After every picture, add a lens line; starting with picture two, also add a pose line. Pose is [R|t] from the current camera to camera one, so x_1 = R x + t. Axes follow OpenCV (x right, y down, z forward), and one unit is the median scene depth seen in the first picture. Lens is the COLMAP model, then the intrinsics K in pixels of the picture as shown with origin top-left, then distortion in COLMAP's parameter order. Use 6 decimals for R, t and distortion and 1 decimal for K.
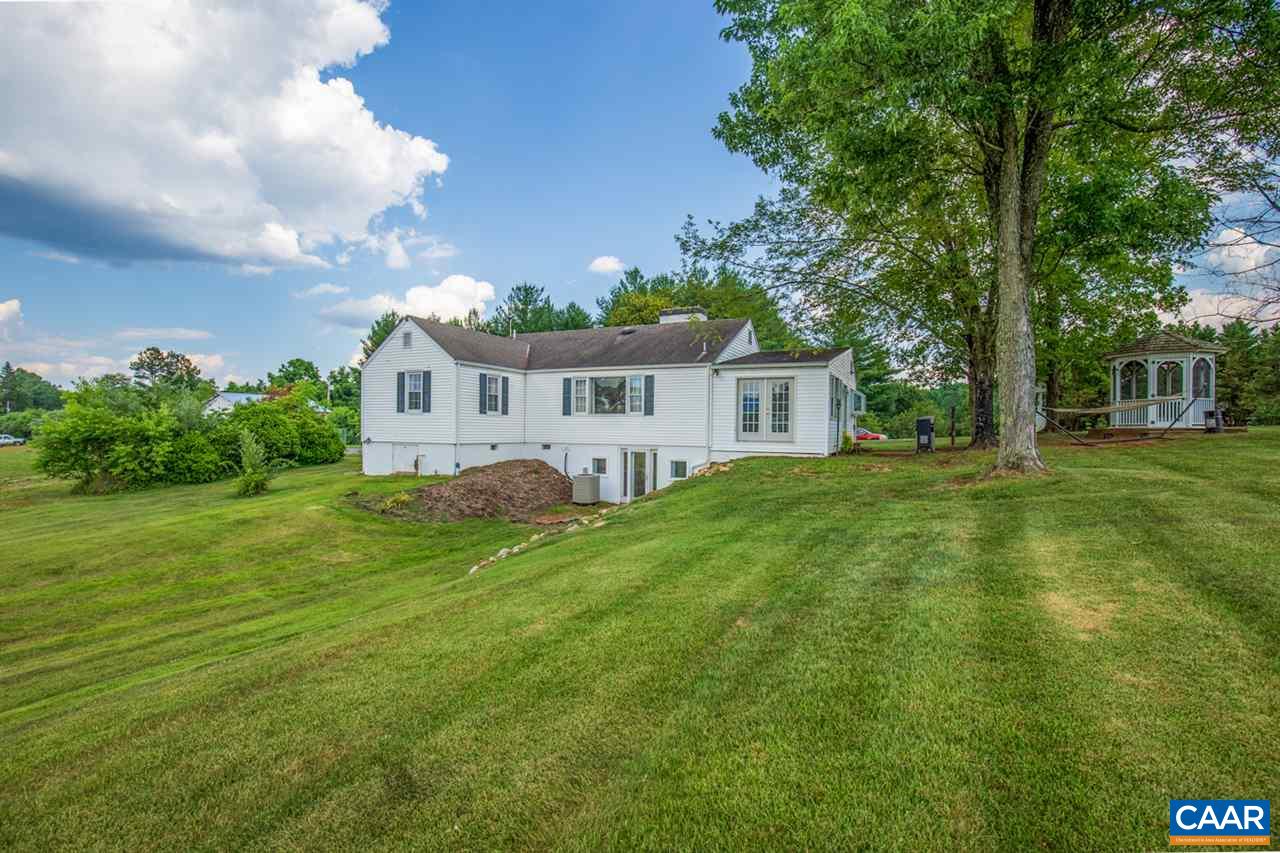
lens RADIAL K [[602.9, 0, 640.0], [0, 602.9, 426.5], [0, 0, 1]] dist [-0.001706, -0.000370]
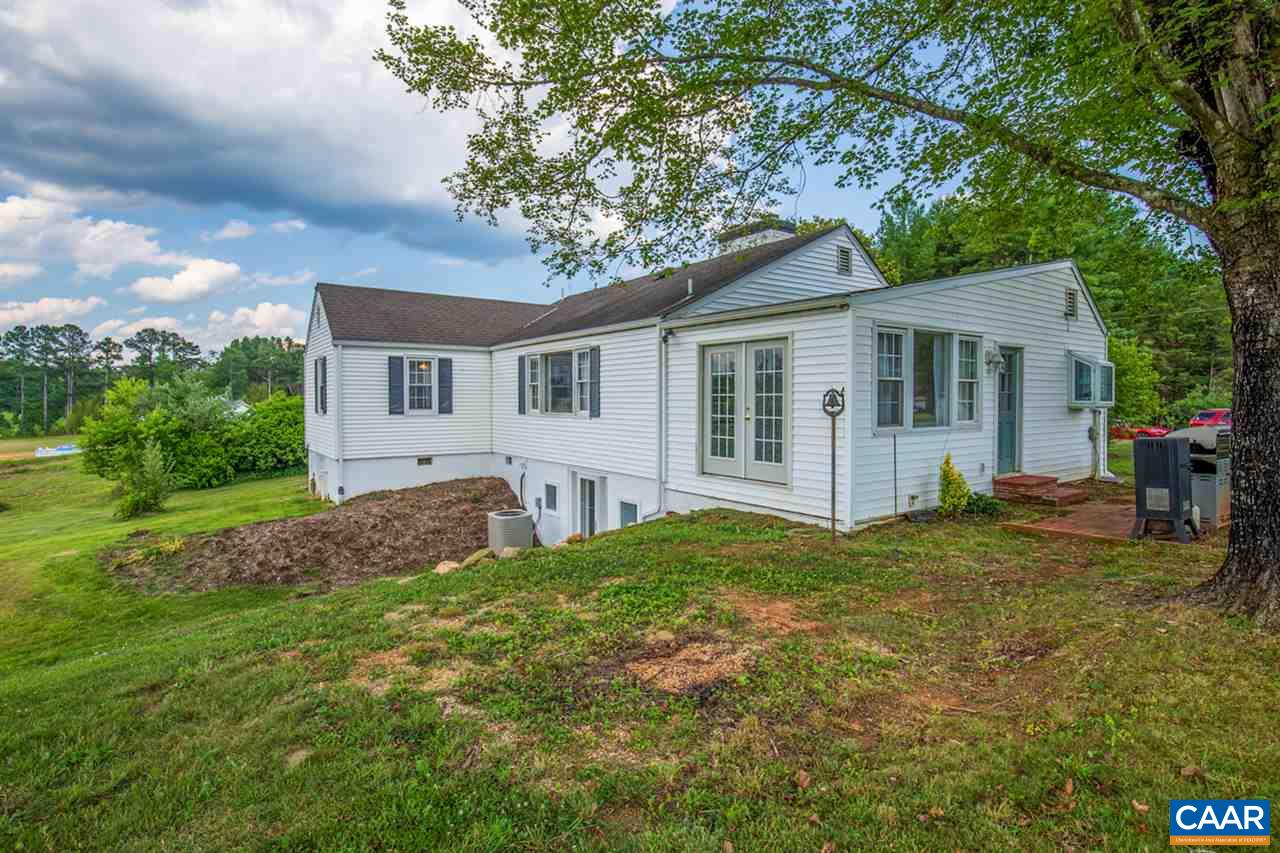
lens RADIAL K [[652.2, 0, 641.6], [0, 652.2, 410.0], [0, 0, 1]] dist [-0.001061, -0.000170]
pose [[0.874755, -0.004600, -0.484543, 0.353024], [0.015062, 0.999730, 0.017700, -0.035358], [0.484331, -0.022781, 0.874588, 0.482179]]
